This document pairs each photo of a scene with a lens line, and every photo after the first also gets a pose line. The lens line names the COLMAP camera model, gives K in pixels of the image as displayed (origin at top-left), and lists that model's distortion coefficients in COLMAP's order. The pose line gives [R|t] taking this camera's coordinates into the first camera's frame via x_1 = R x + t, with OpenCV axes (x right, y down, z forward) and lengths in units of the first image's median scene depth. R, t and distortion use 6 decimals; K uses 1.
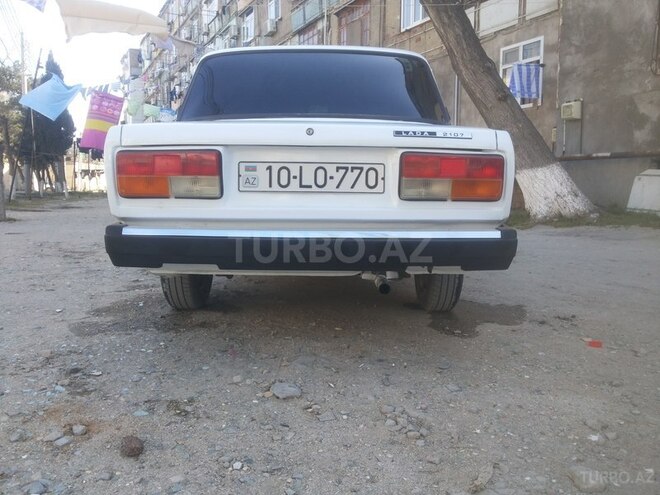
lens RADIAL K [[550.2, 0, 330.0], [0, 550.2, 247.5], [0, 0, 1]] dist [-0.003661, -0.008984]
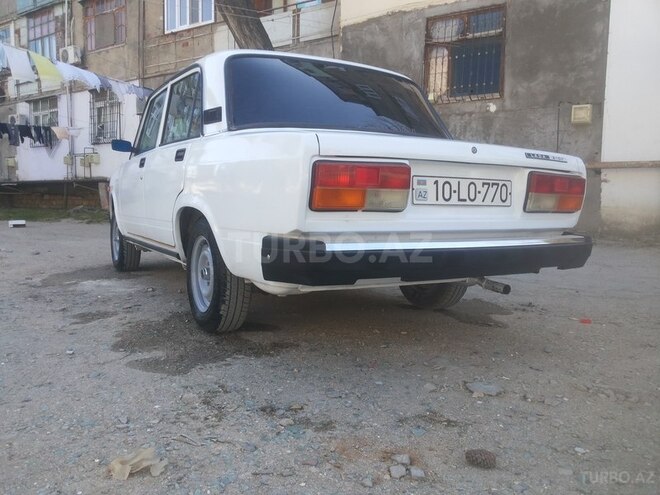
lens RADIAL K [[550.2, 0, 330.0], [0, 550.2, 247.5], [0, 0, 1]] dist [-0.003661, -0.008984]
pose [[0.872349, -0.037245, 0.487463, -0.803225], [0.042921, 0.999078, -0.000475, -0.028258], [-0.486996, 0.021337, 0.873144, 0.183004]]
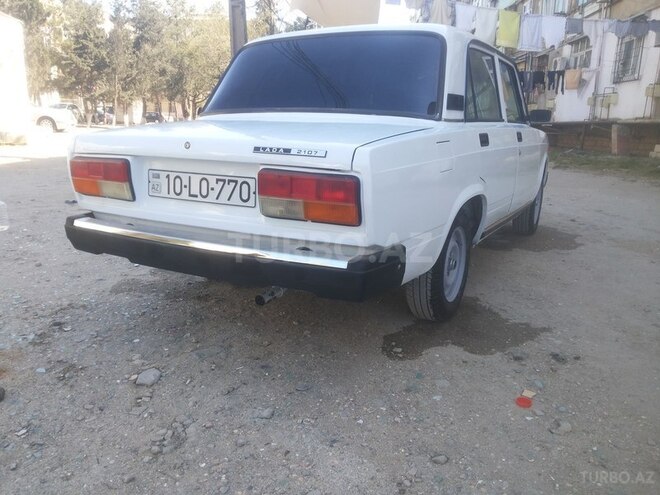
lens RADIAL K [[545.9, 0, 330.0], [0, 545.9, 247.5], [0, 0, 1]] dist [-0.011381, -0.009967]
pose [[0.871917, 0.117001, -0.475470, 0.700061], [-0.063037, 0.989774, 0.127961, -0.163363], [0.485580, -0.081599, 0.870376, 0.201885]]
